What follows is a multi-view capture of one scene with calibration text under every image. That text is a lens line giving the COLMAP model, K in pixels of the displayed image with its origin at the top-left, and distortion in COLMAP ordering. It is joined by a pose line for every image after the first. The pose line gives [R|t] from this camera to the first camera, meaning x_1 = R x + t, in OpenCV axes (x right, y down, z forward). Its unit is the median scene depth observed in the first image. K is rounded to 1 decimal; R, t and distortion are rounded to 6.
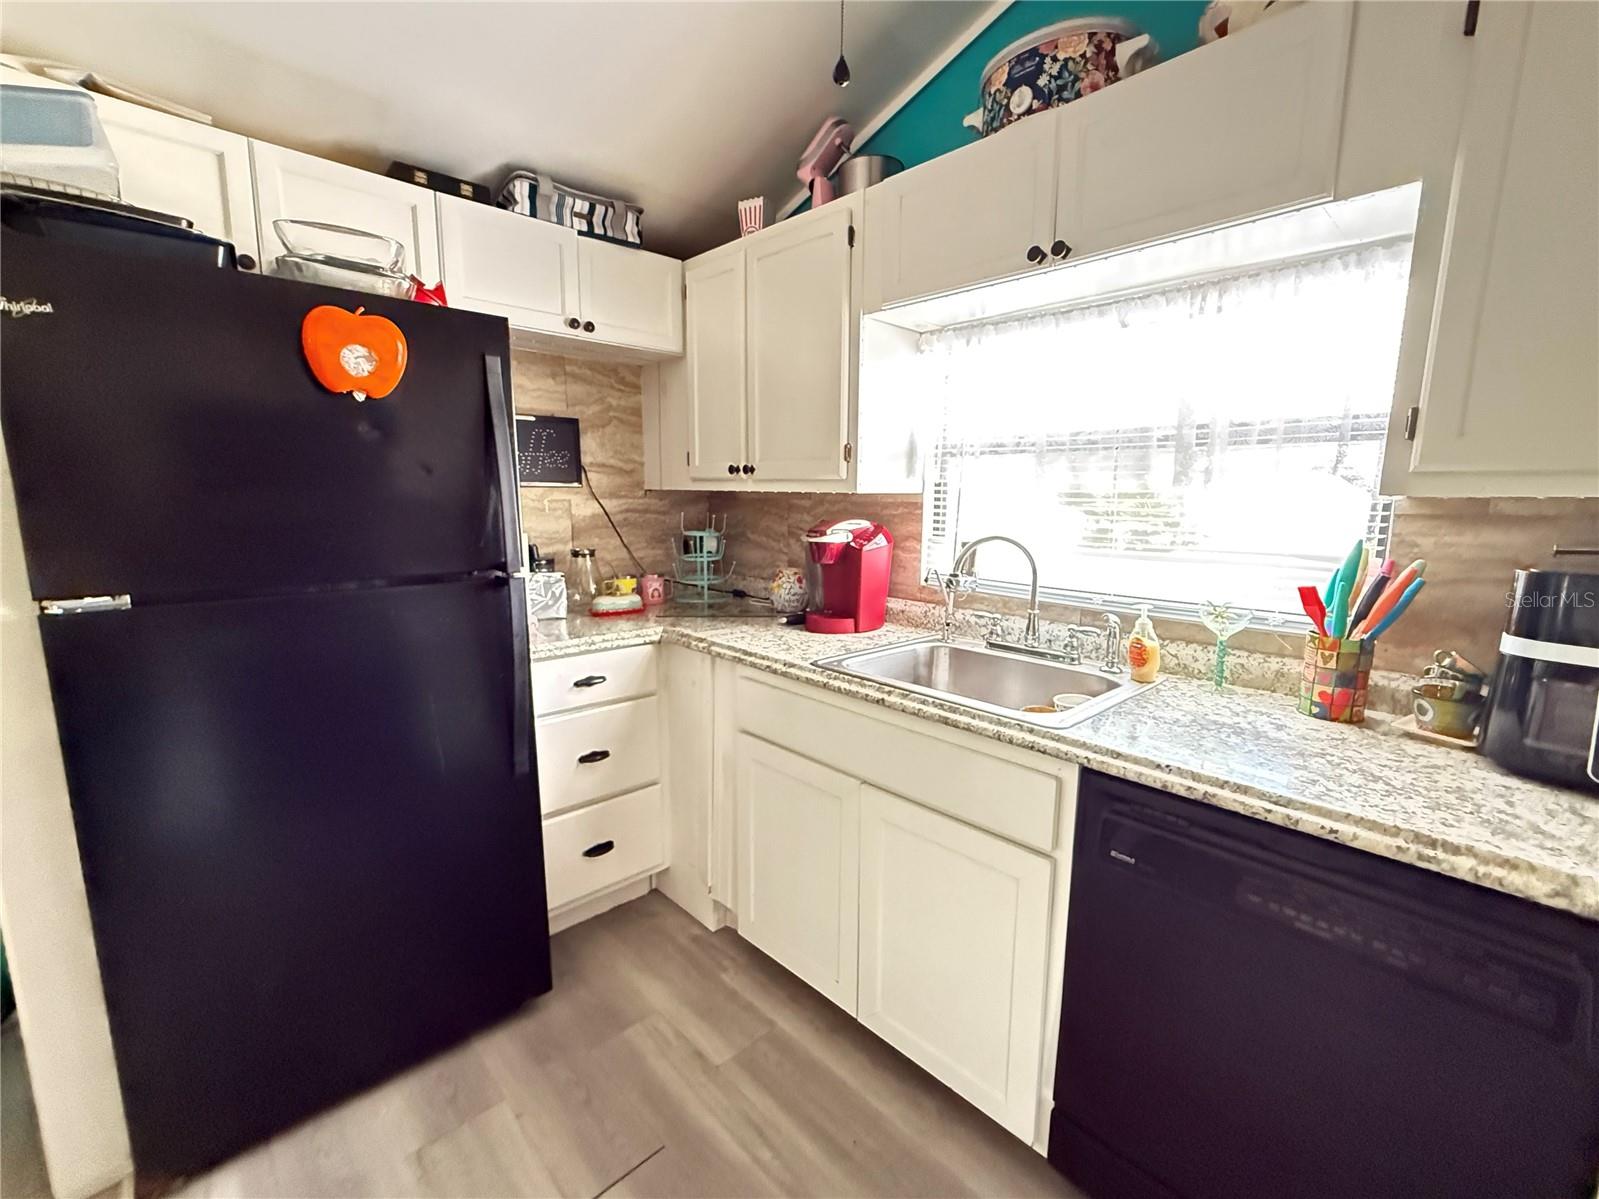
lens RADIAL K [[676.3, 0, 795.3], [0, 676.3, 603.4], [0, 0, 1]] dist [-0.002430, -0.000360]
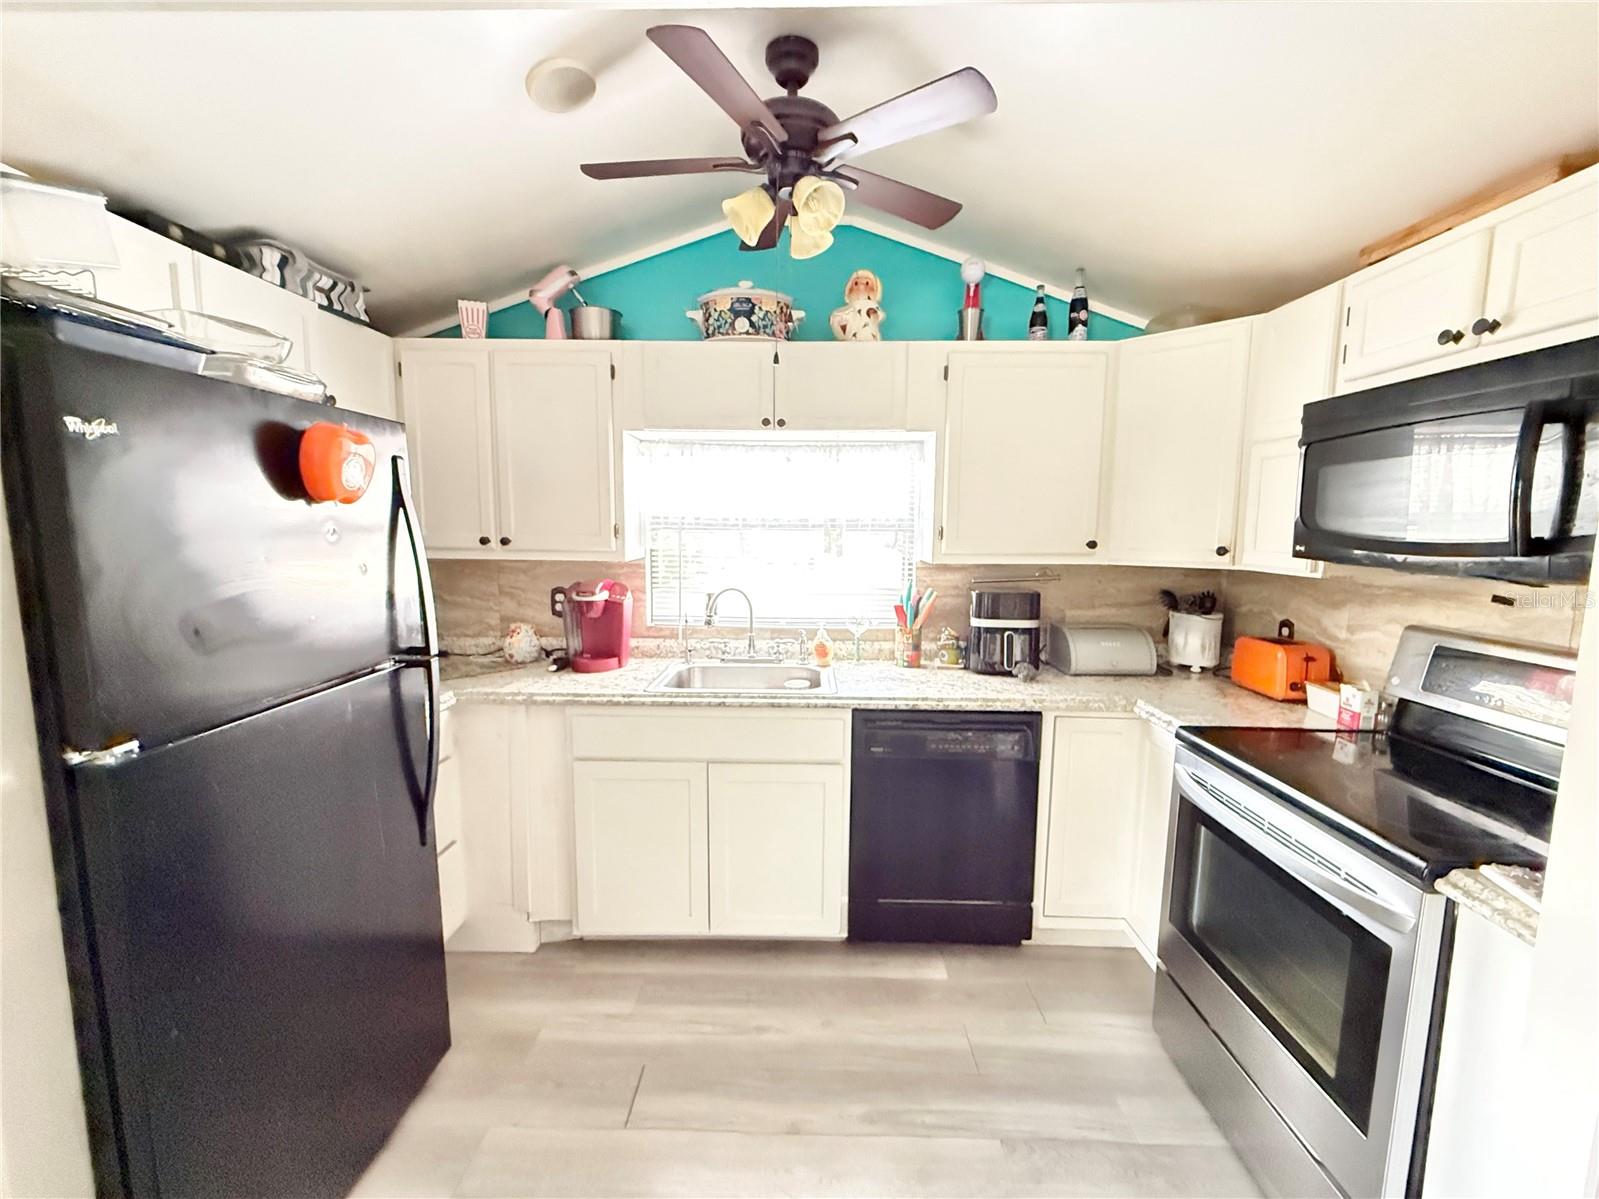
lens RADIAL K [[676.3, 0, 795.3], [0, 676.3, 603.4], [0, 0, 1]] dist [-0.002430, -0.000360]
pose [[0.701244, -0.087055, 0.707586, -0.692989], [0.114056, 0.993432, 0.009189, -0.063394], [-0.703739, 0.074261, 0.706567, -0.175835]]
